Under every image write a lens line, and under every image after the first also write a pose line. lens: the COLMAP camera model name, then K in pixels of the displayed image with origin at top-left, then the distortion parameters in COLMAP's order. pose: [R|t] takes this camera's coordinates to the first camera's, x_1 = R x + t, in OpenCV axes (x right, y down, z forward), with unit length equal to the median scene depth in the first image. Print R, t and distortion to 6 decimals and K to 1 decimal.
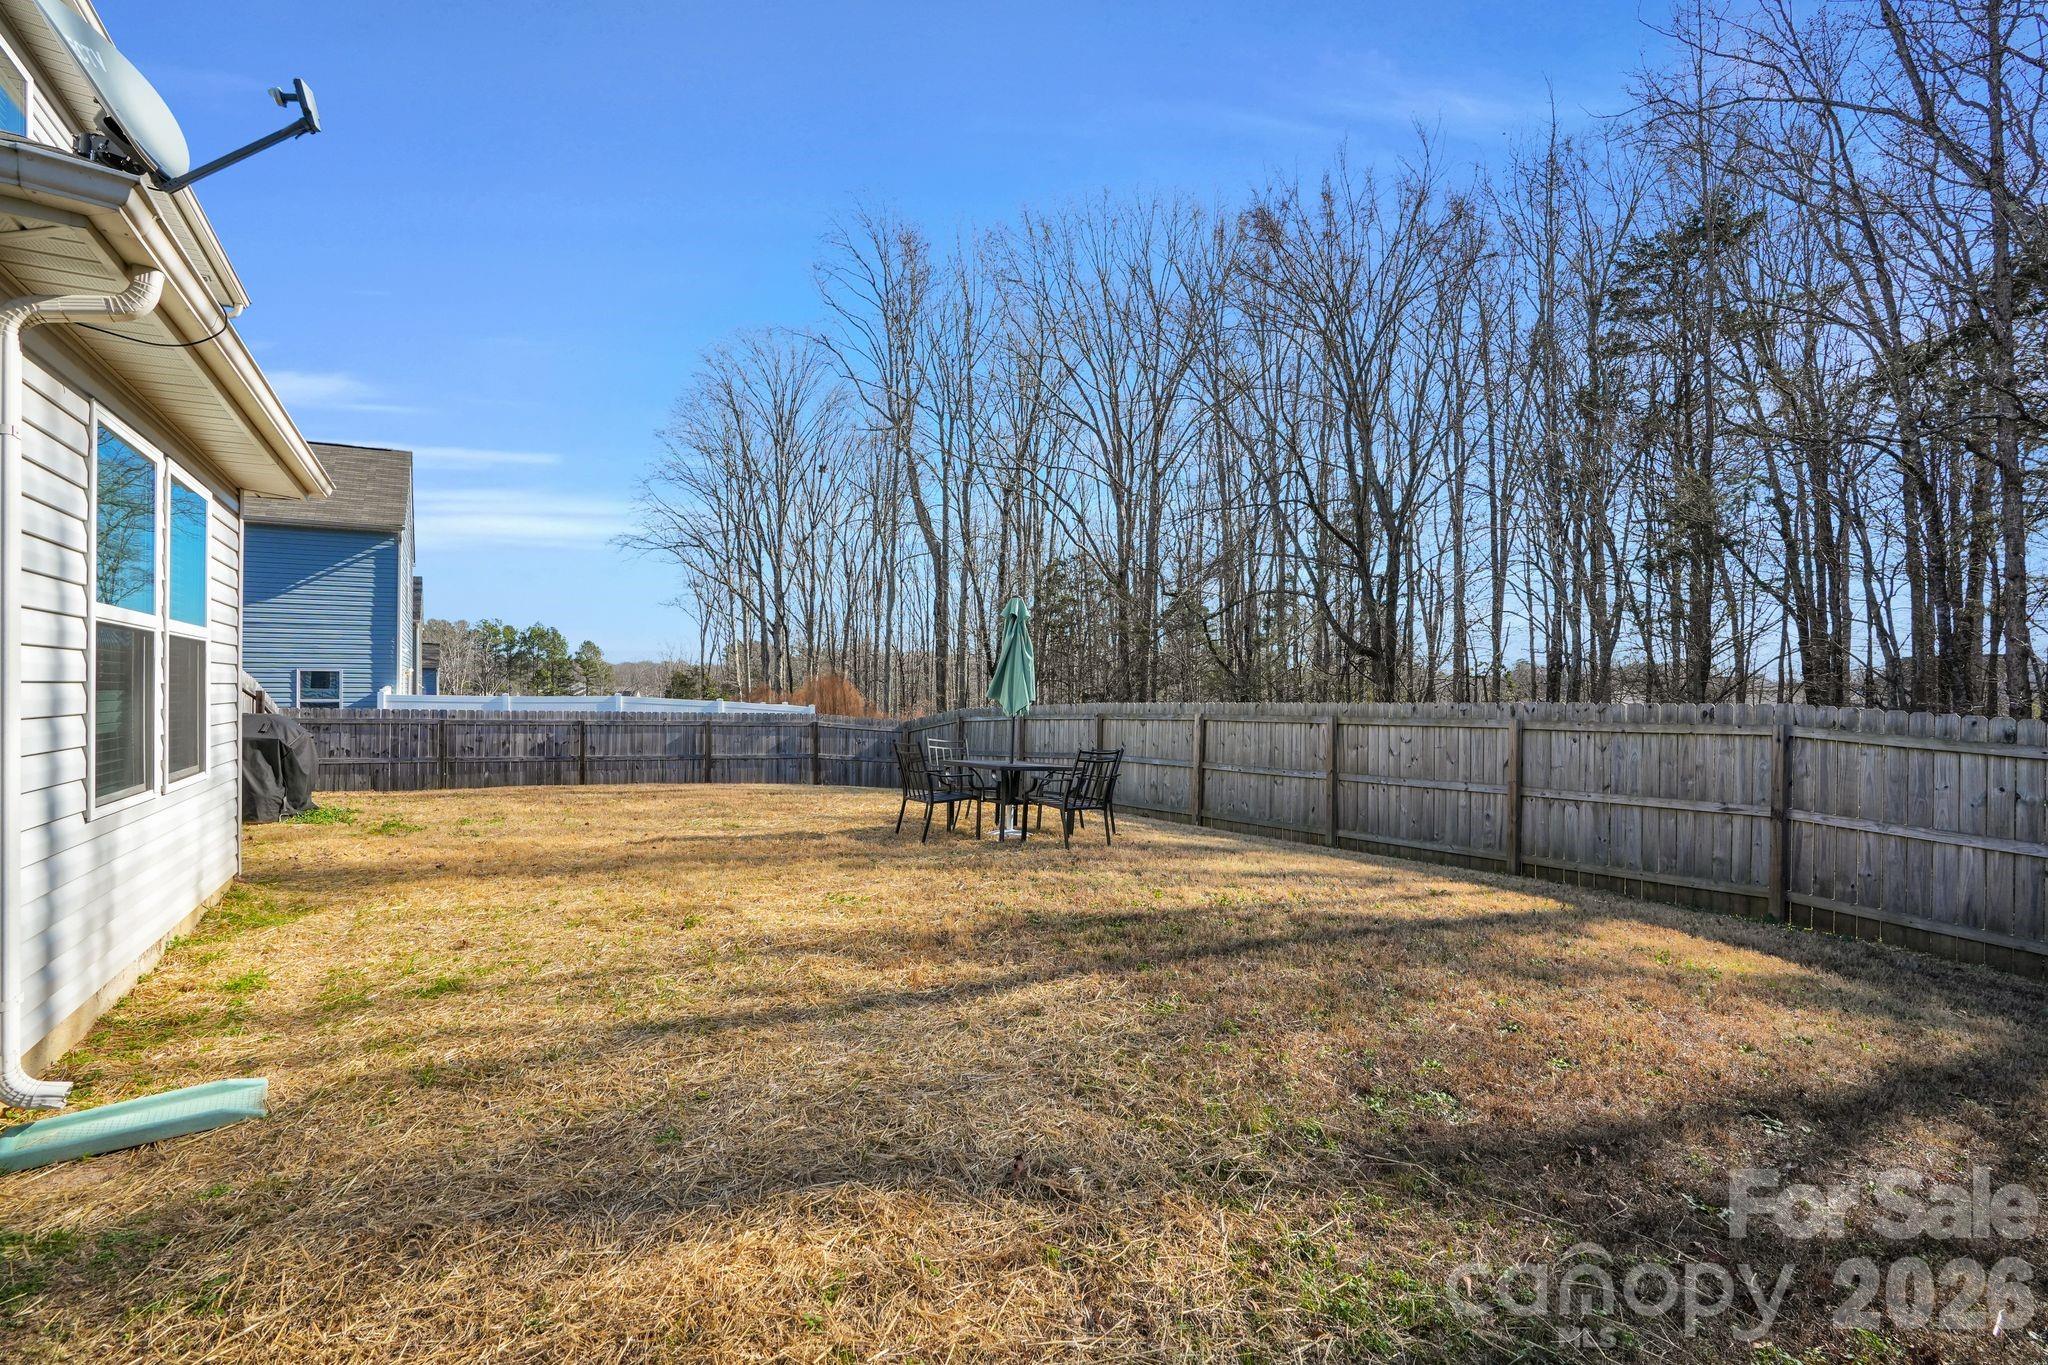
lens RADIAL K [[973.0, 0, 1018.7], [0, 973.0, 679.7], [0, 0, 1]] dist [-0.039501, 0.012664]
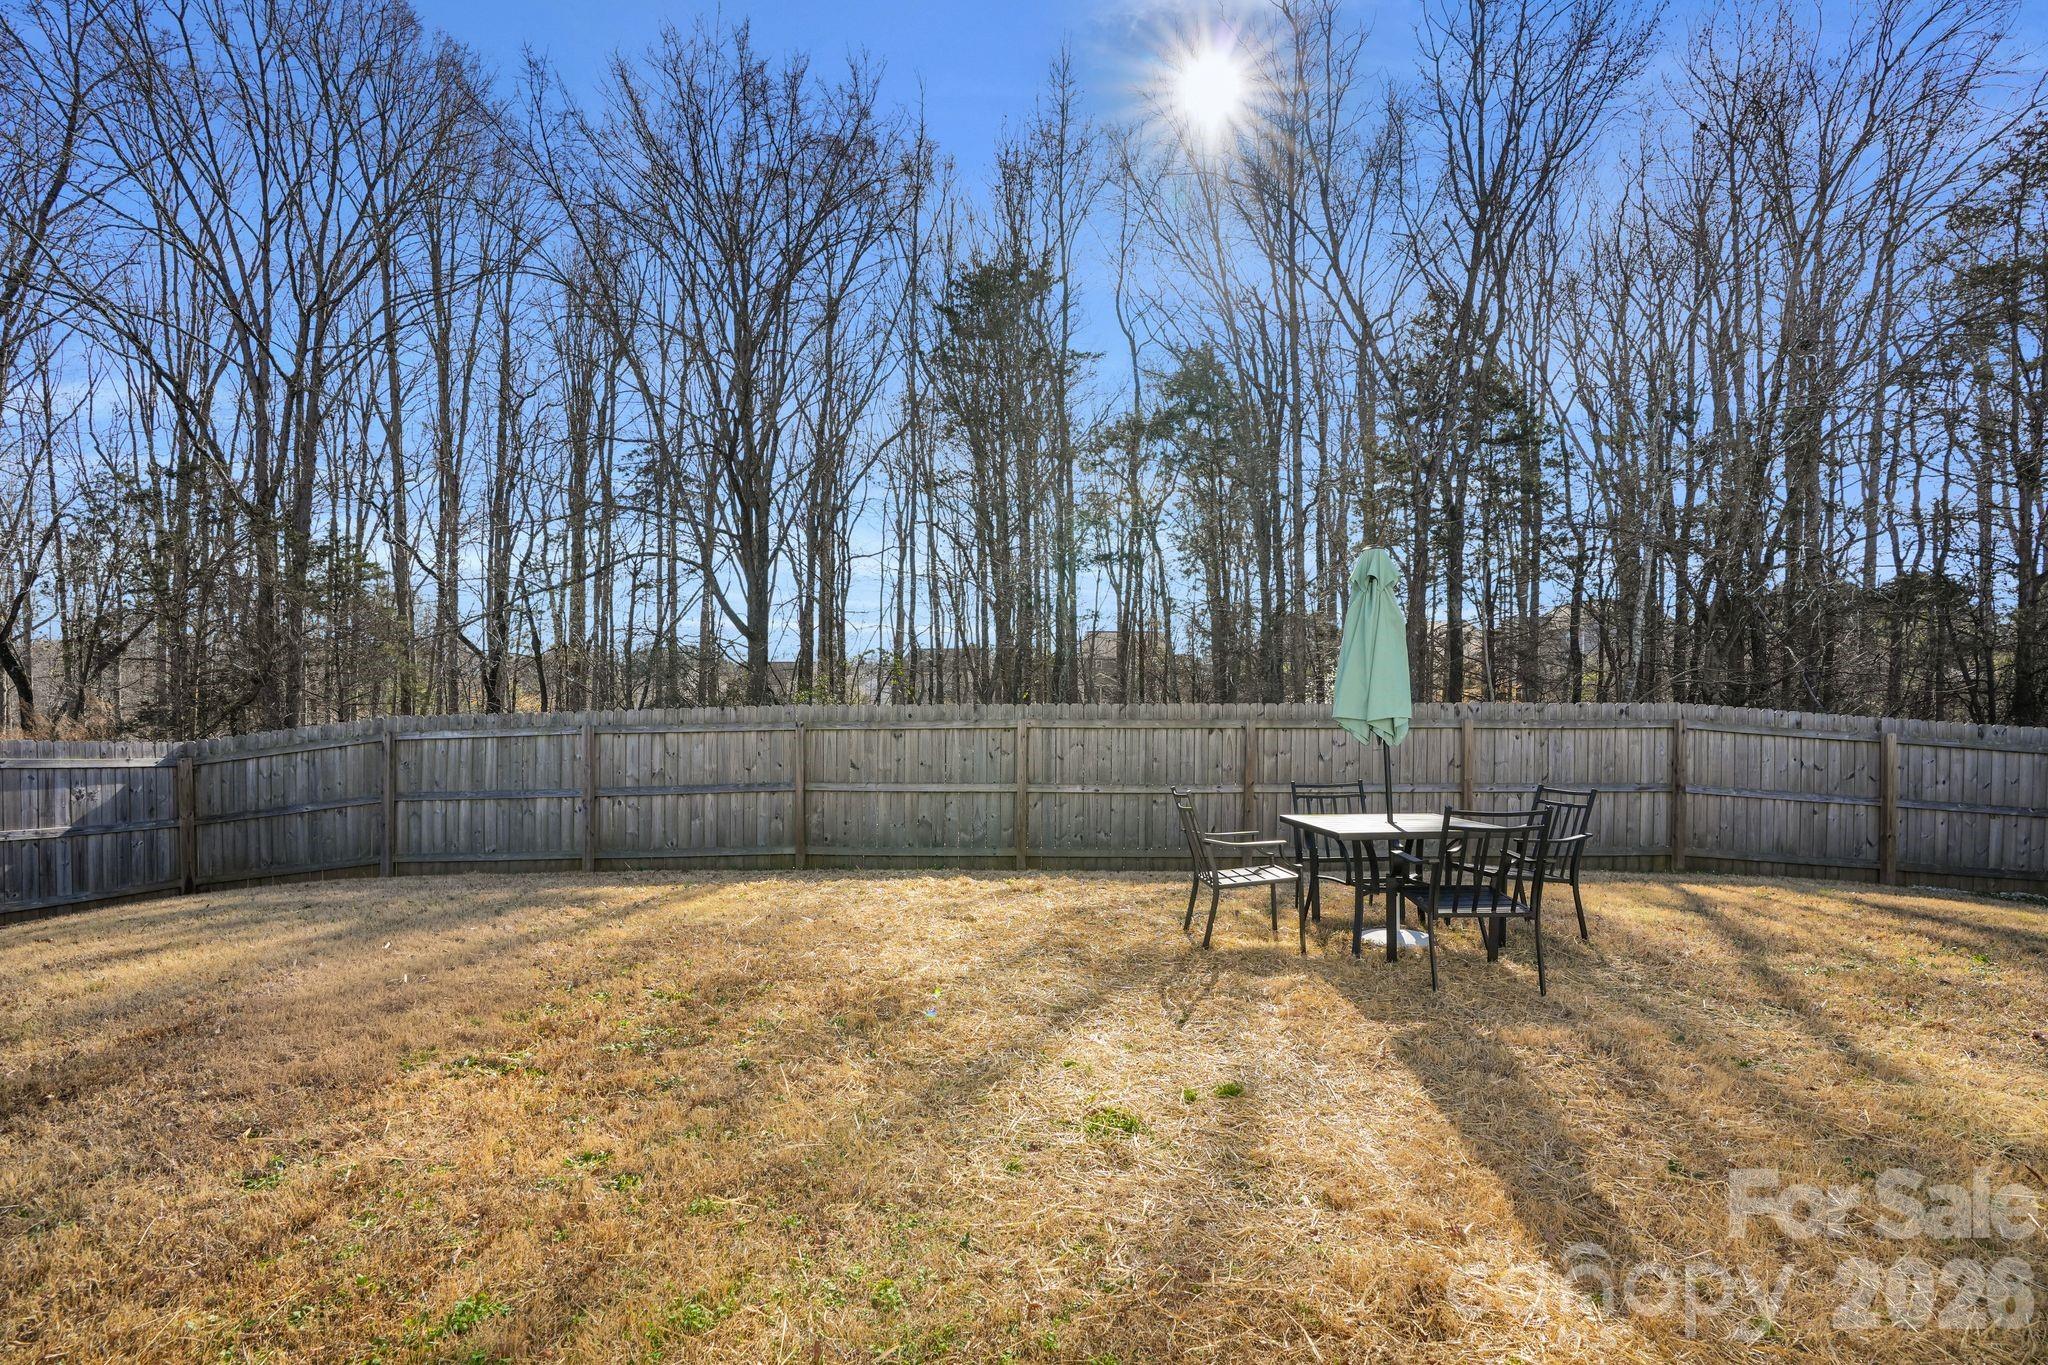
lens RADIAL K [[973.0, 0, 1032.5], [0, 973.0, 681.5], [0, 0, 1]] dist [-0.039501, 0.012664]
pose [[0.577189, -0.001064, 0.816610, -0.101100], [-0.013615, 0.999848, 0.010927, -0.000525], [-0.816497, -0.017425, 0.577087, 0.139340]]
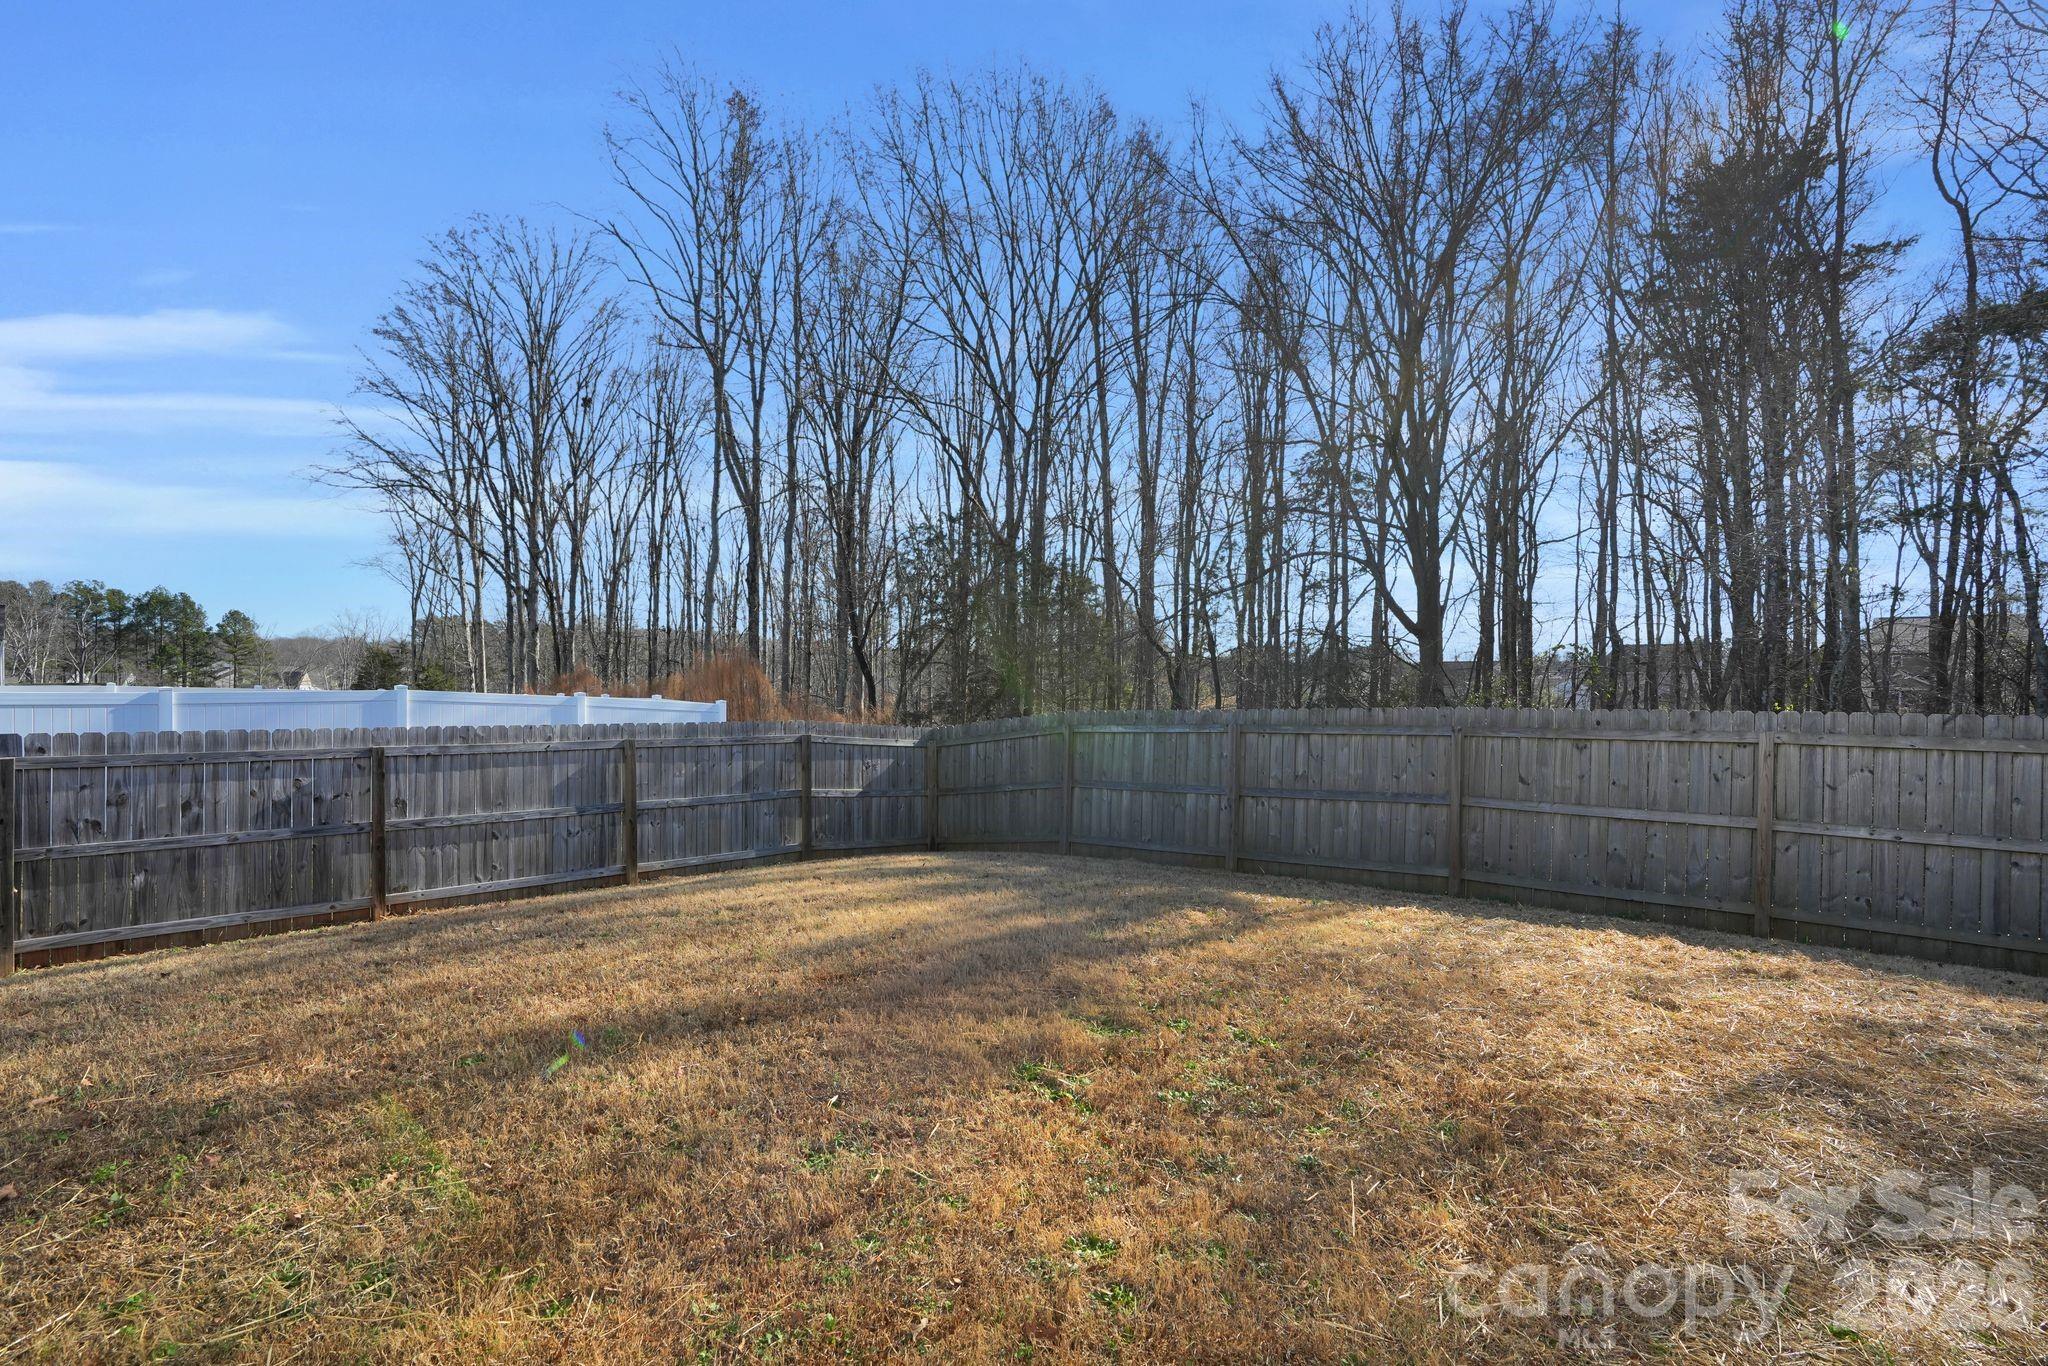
lens RADIAL K [[973.0, 0, 1031.6], [0, 973.0, 676.2], [0, 0, 1]] dist [-0.039501, 0.012664]
pose [[0.960191, 0.003515, 0.279322, -0.087997], [-0.007332, 0.999893, 0.012620, -0.000097], [-0.279248, -0.014166, 0.960114, 0.147643]]
